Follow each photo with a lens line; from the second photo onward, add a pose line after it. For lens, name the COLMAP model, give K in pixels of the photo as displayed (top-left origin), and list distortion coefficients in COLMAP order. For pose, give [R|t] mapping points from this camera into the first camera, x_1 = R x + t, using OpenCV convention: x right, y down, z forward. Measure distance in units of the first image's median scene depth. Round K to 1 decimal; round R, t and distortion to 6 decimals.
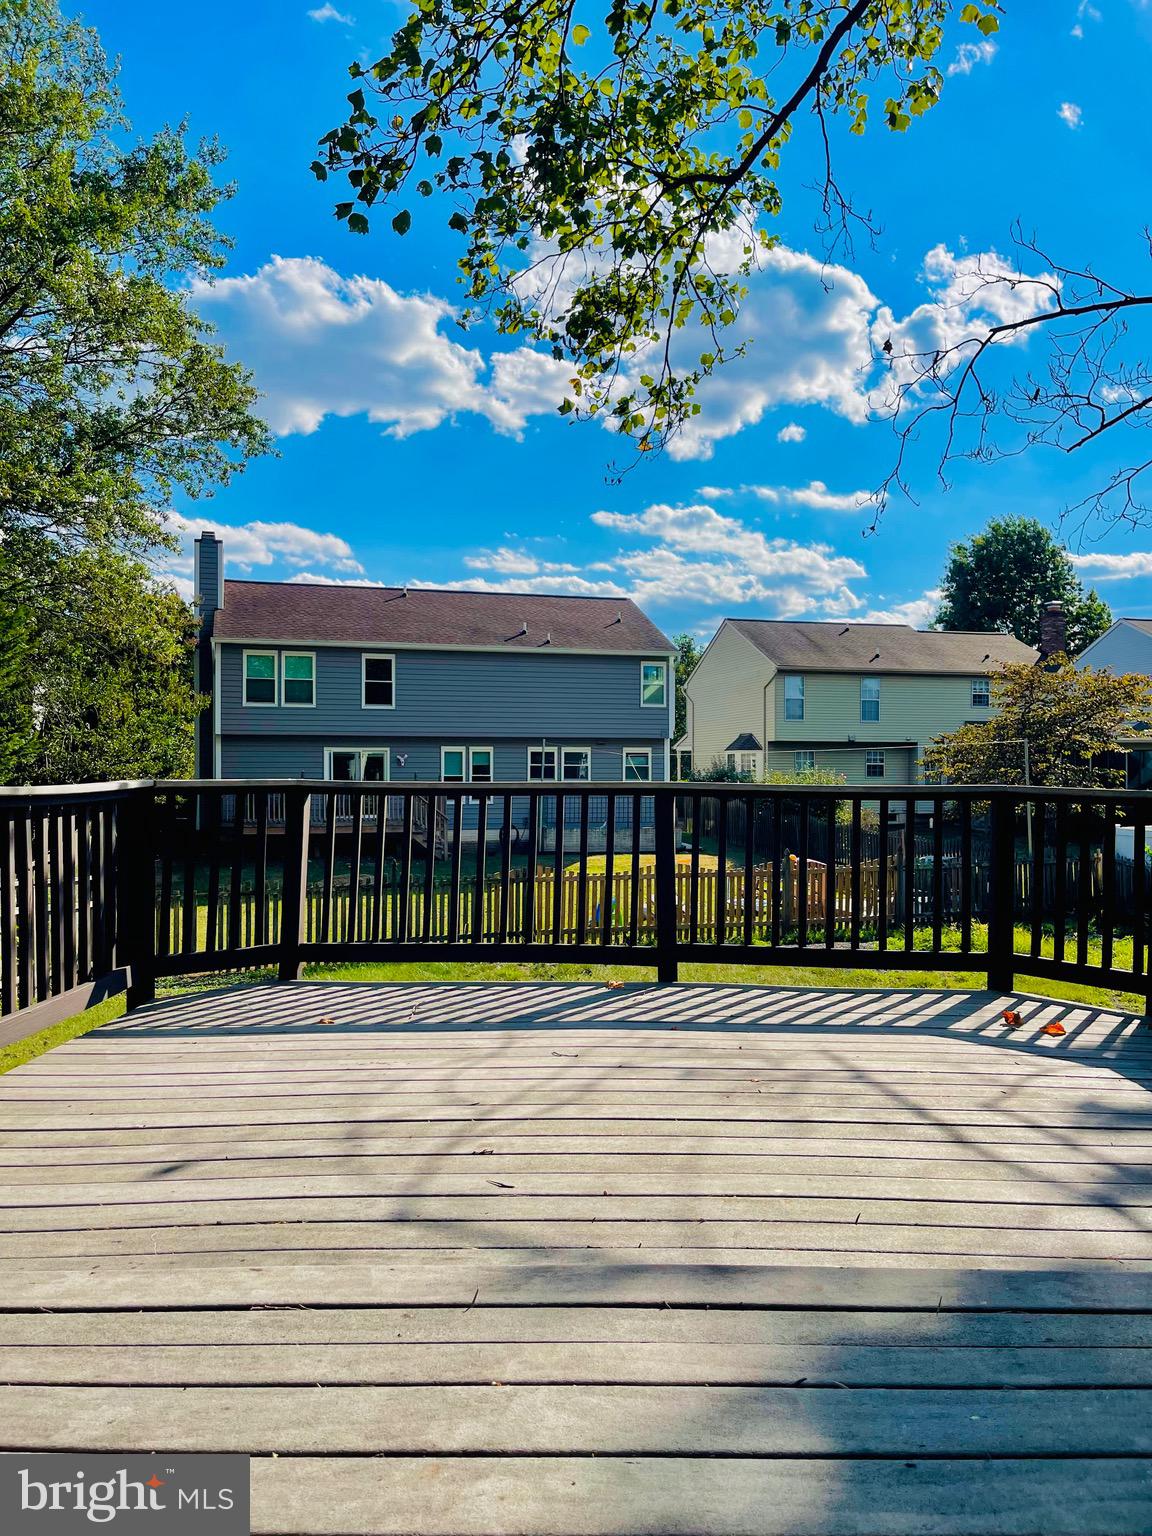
lens RADIAL K [[1169.0, 0, 576.8], [0, 1169.0, 765.2], [0, 0, 1]] dist [0.039610, -0.014807]
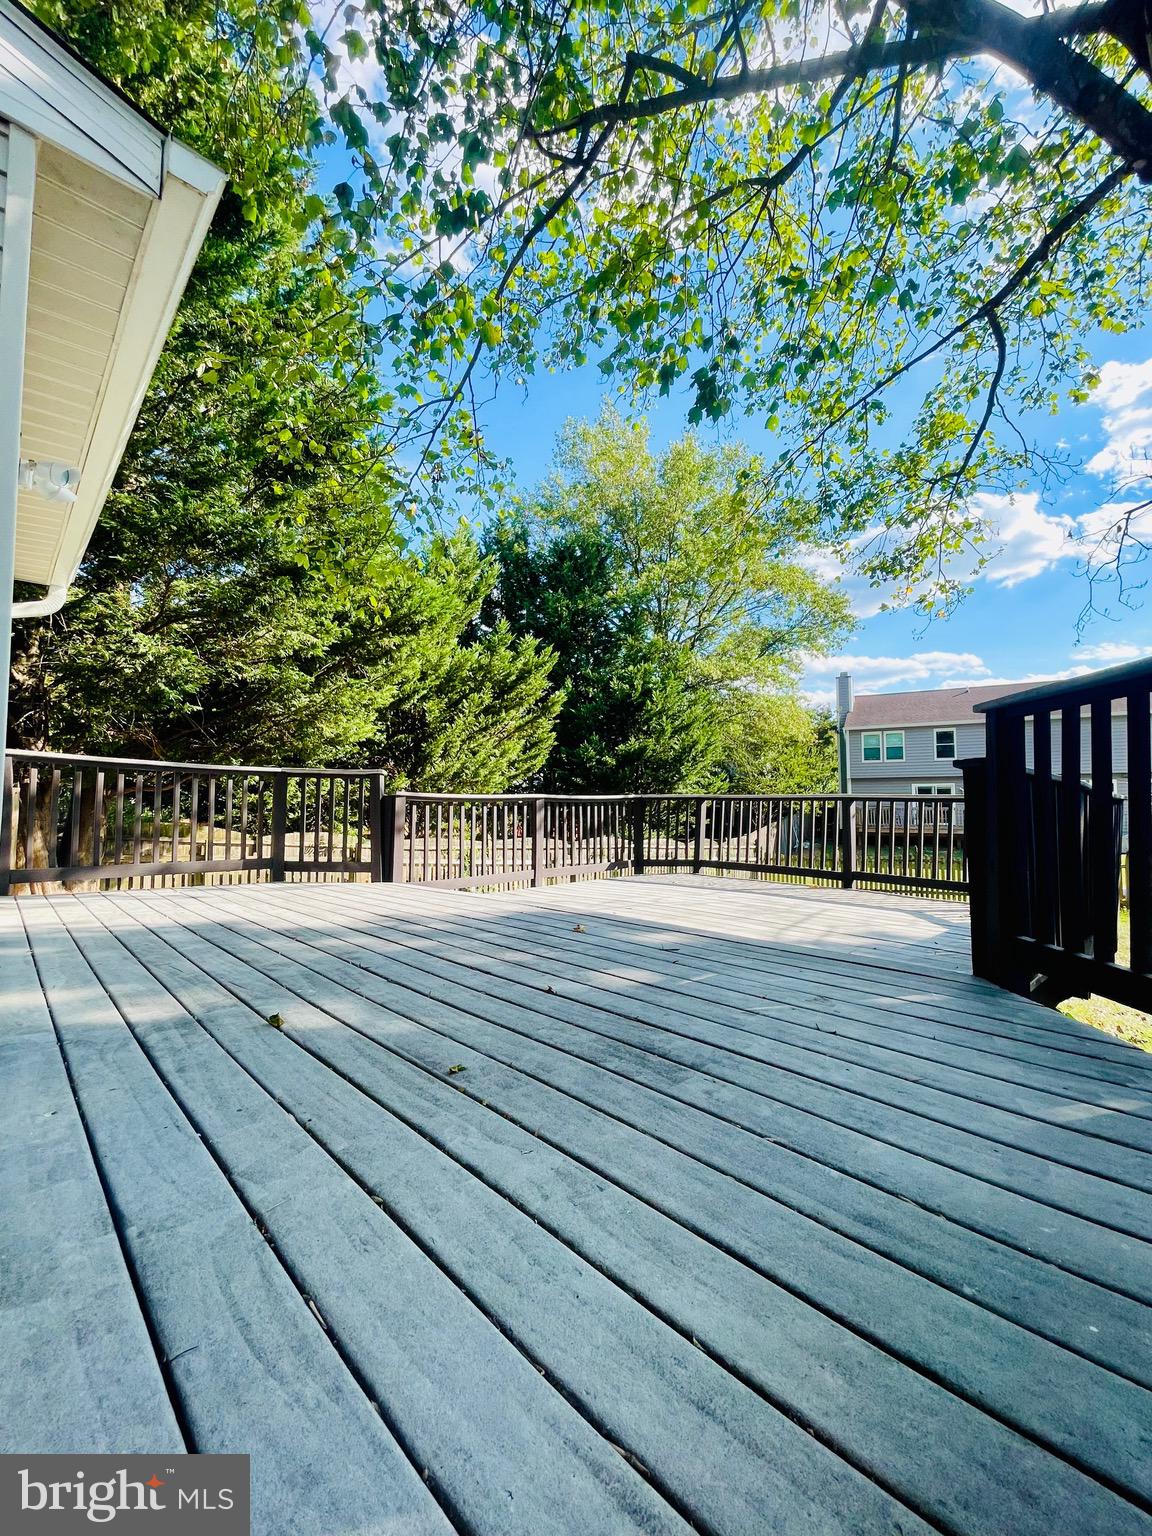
lens RADIAL K [[666.7, 0, 574.0], [0, 666.7, 776.8], [0, 0, 1]] dist [-0.003976, 0.002444]
pose [[0.688052, -0.027487, -0.725141, 0.155588], [0.002933, 0.999380, -0.035100, 0.006698], [0.725655, 0.022024, 0.687706, -0.042143]]
